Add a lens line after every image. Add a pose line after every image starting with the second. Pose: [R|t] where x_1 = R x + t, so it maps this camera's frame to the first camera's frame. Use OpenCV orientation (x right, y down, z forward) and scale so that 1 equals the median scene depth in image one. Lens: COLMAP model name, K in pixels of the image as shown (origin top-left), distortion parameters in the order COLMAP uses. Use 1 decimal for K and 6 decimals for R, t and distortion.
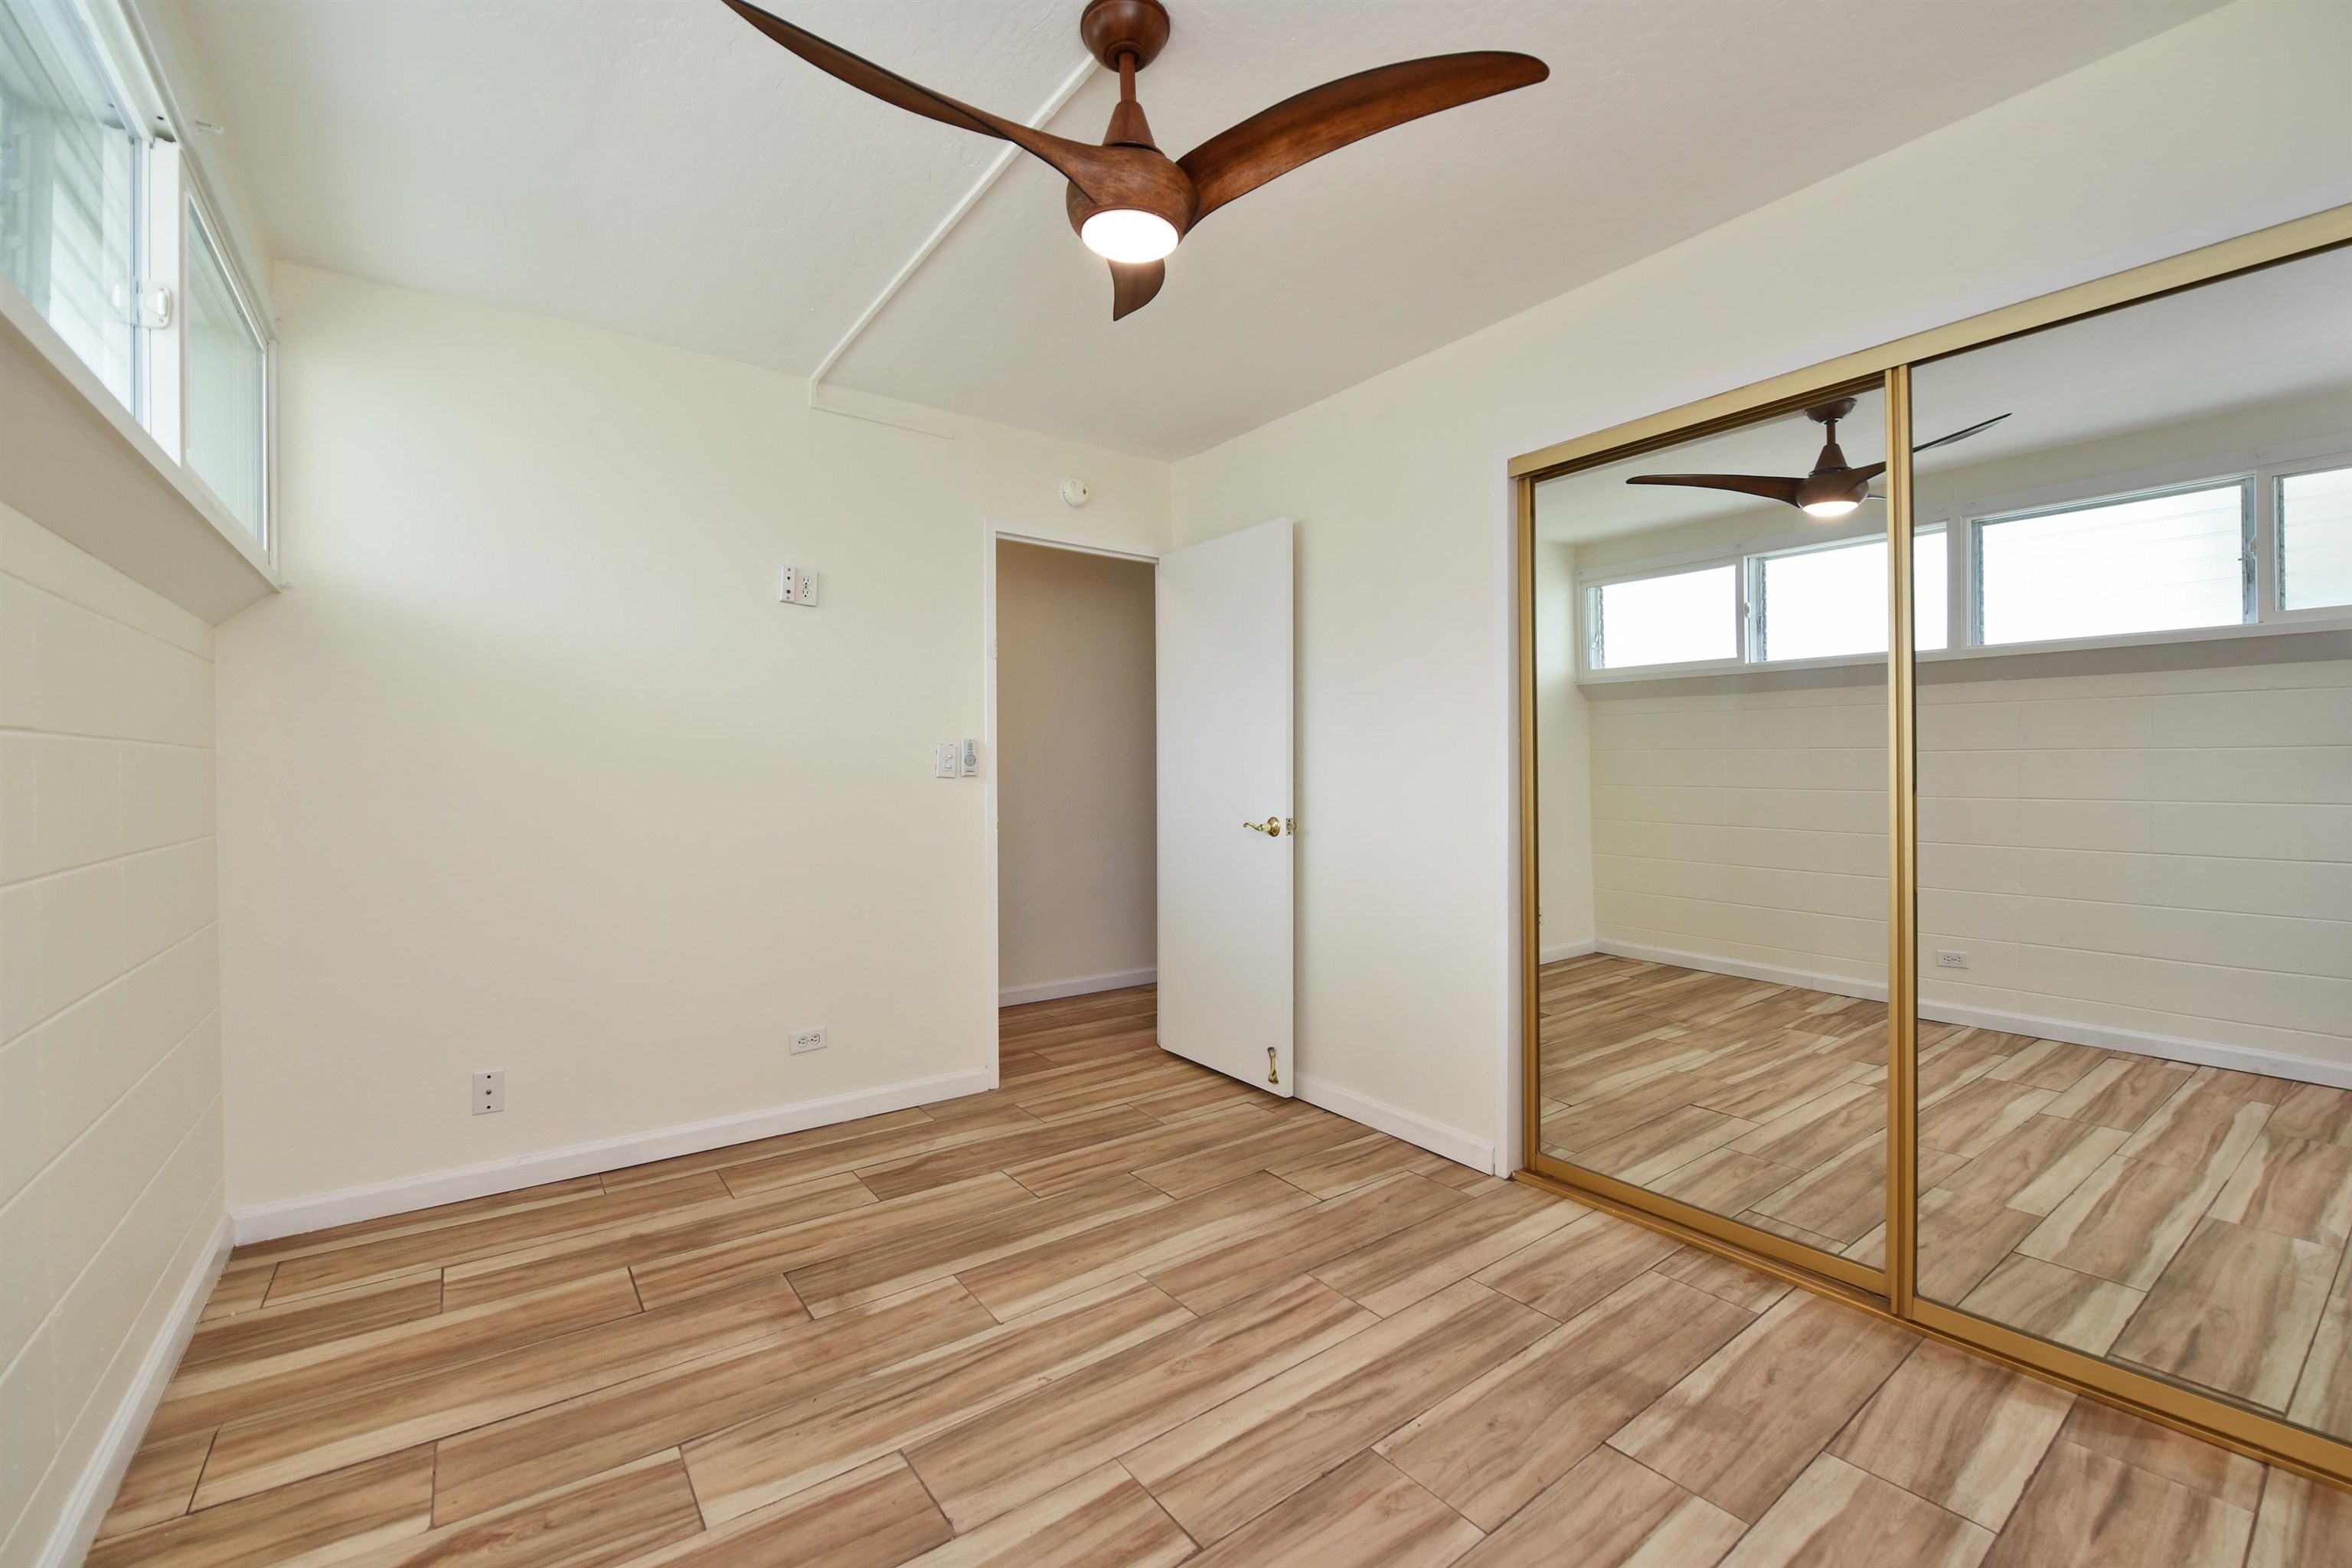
lens RADIAL K [[946.7, 0, 1235.9], [0, 946.7, 782.4], [0, 0, 1]] dist [-0.019247, -0.000309]
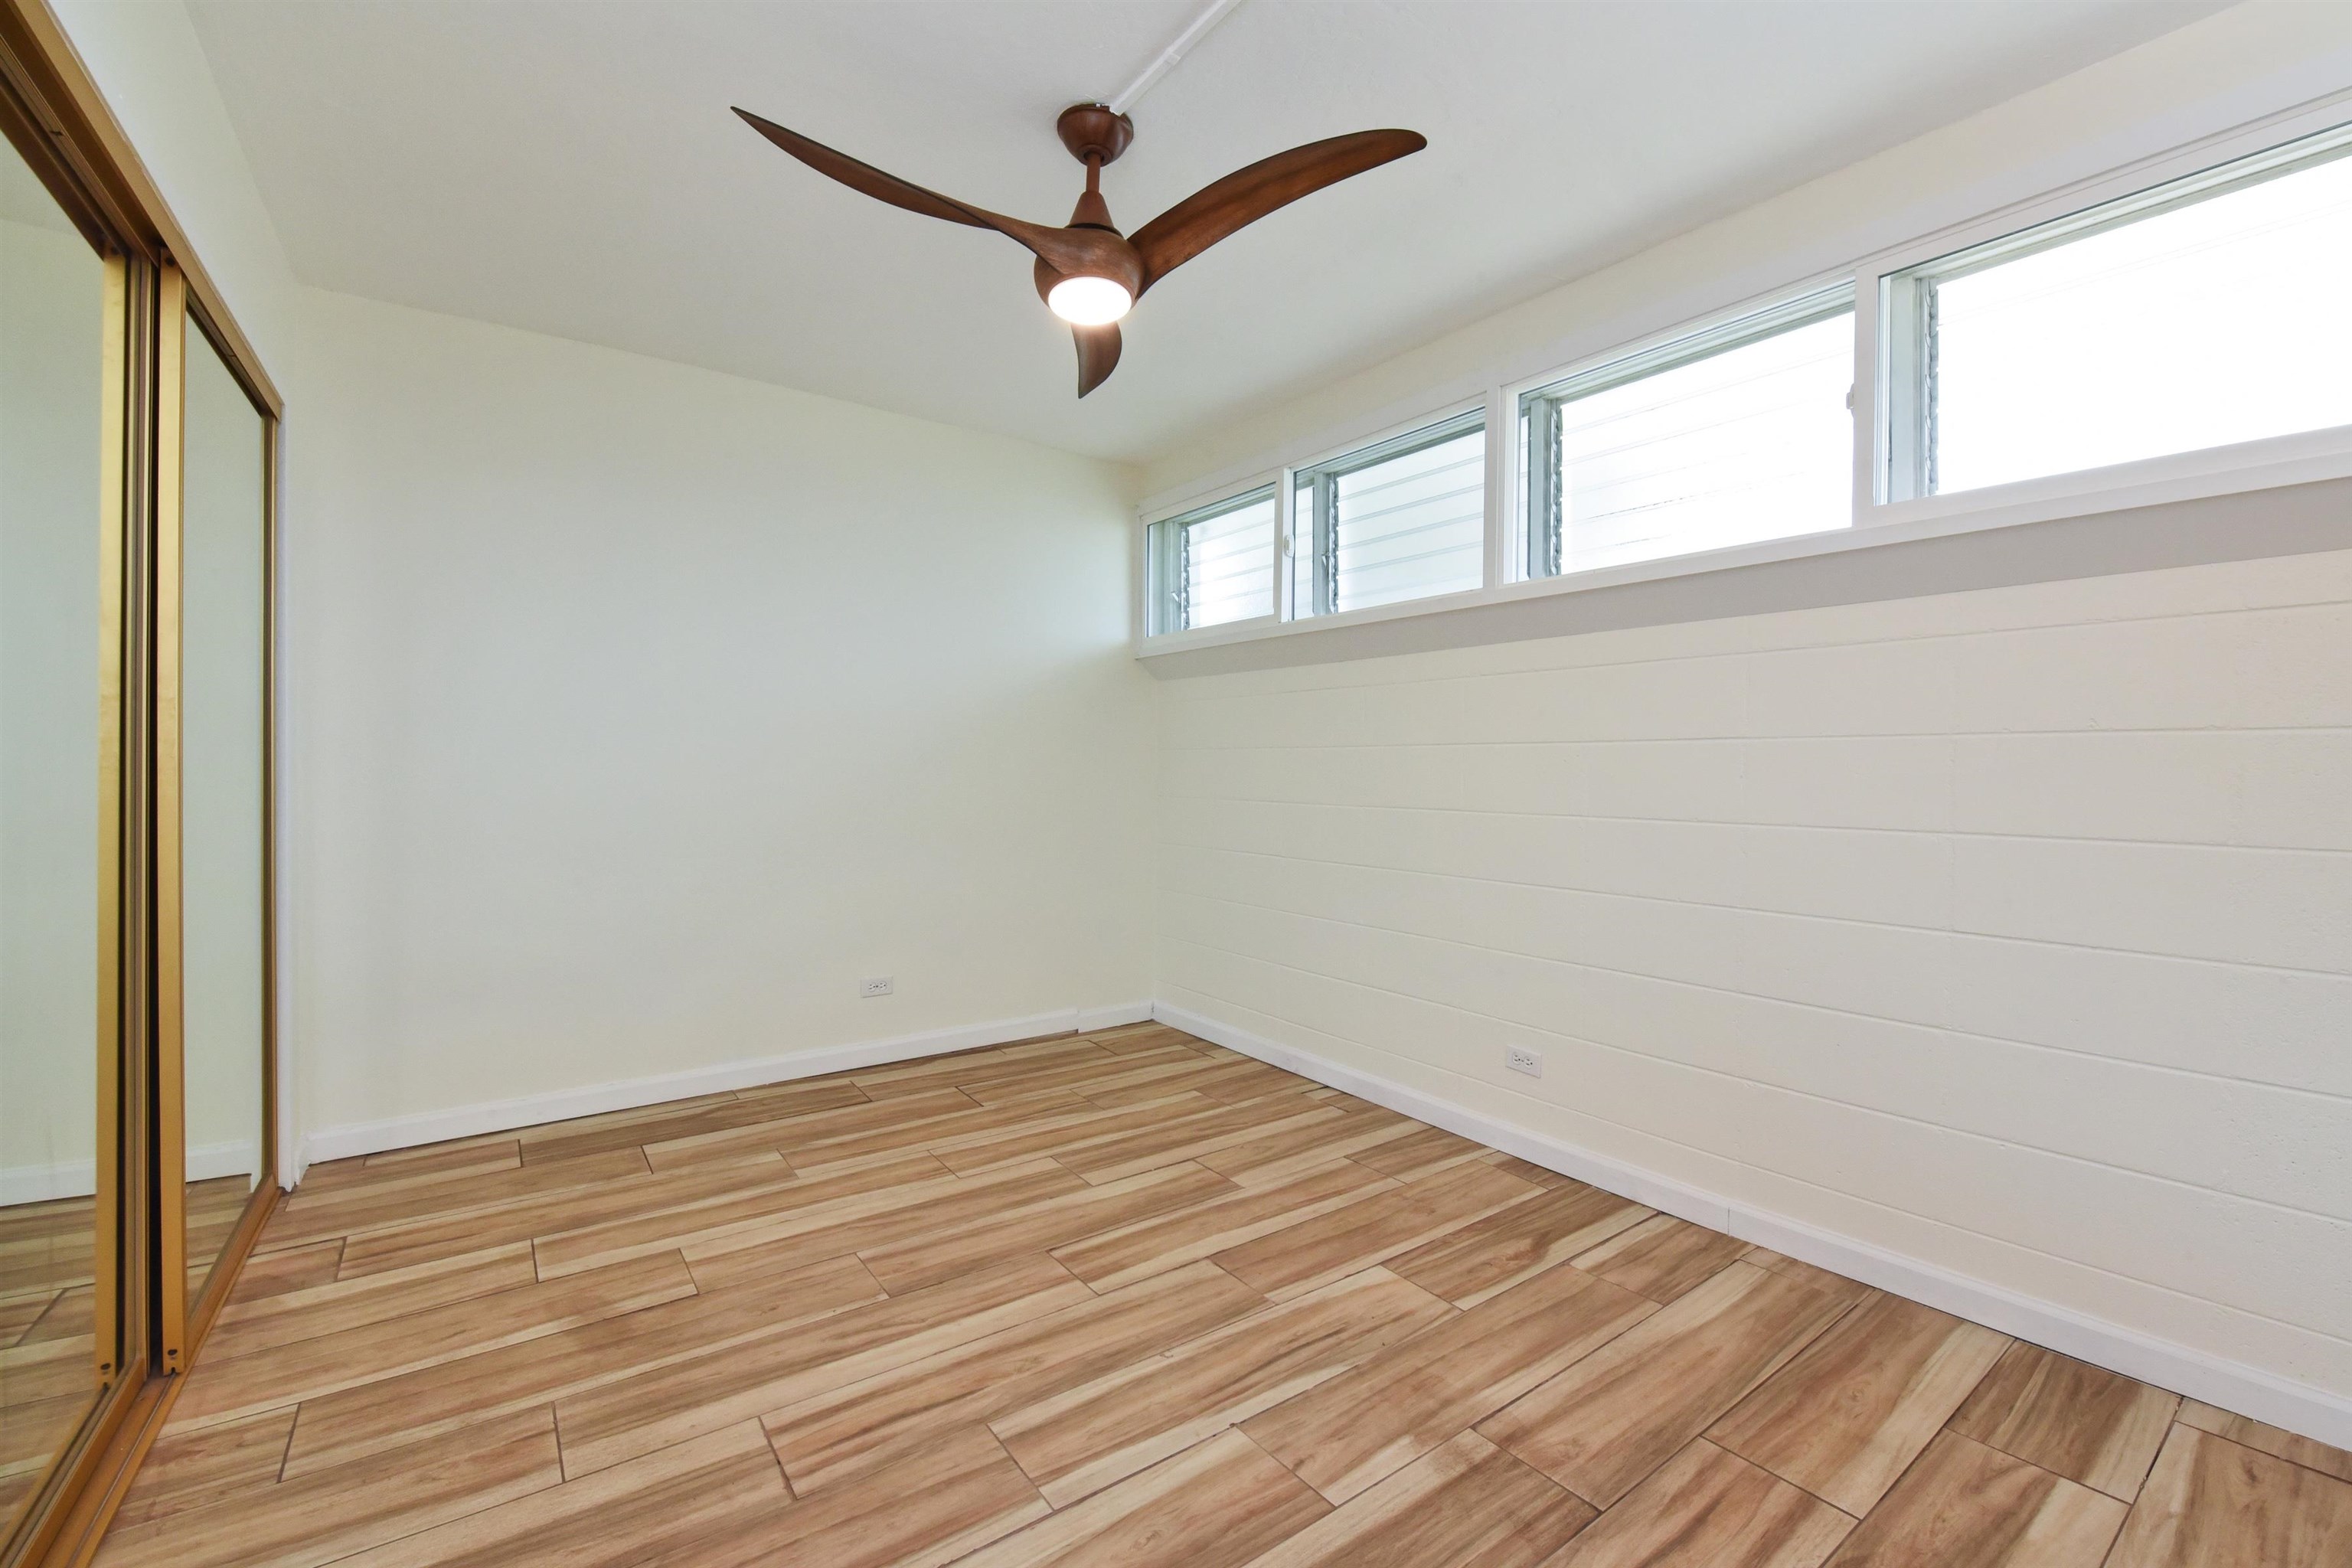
lens RADIAL K [[946.7, 0, 1235.9], [0, 946.7, 782.4], [0, 0, 1]] dist [-0.019247, -0.000309]
pose [[-0.999847, -0.006197, 0.016366, -0.281148], [-0.005977, 0.999892, 0.013435, 0.018207], [-0.016448, 0.013335, -0.999776, 1.926562]]
